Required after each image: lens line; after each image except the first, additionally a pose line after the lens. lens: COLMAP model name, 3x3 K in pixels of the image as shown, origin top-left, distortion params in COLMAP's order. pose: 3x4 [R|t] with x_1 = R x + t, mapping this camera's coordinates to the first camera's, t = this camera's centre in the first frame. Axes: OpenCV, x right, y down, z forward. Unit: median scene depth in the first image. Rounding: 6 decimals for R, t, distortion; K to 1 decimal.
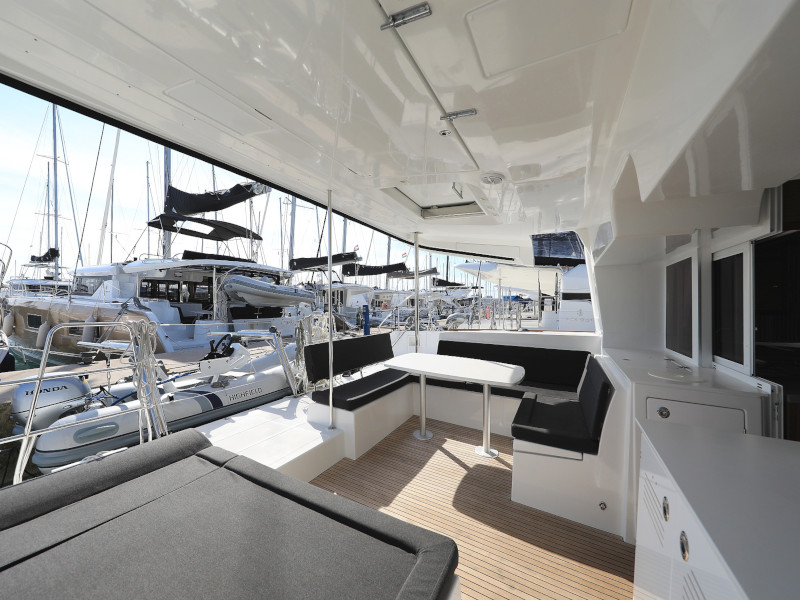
lens RADIAL K [[312.1, 0, 400.0], [0, 312.1, 300.0], [0, 0, 1]] dist [-0.000146, 0.000012]
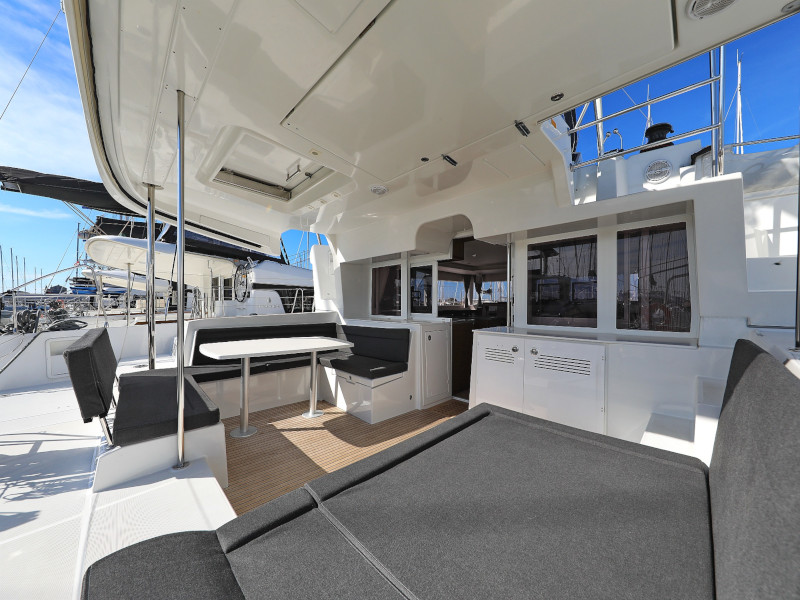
lens RADIAL K [[288.7, 0, 400.0], [0, 288.7, 300.0], [0, 0, 1]] dist [0.009783, 0.000155]
pose [[0.295589, -0.001566, 0.955314, -0.653491], [-0.002483, 0.999994, 0.002407, 0.070410], [-0.955312, -0.003083, 0.295584, 0.401101]]
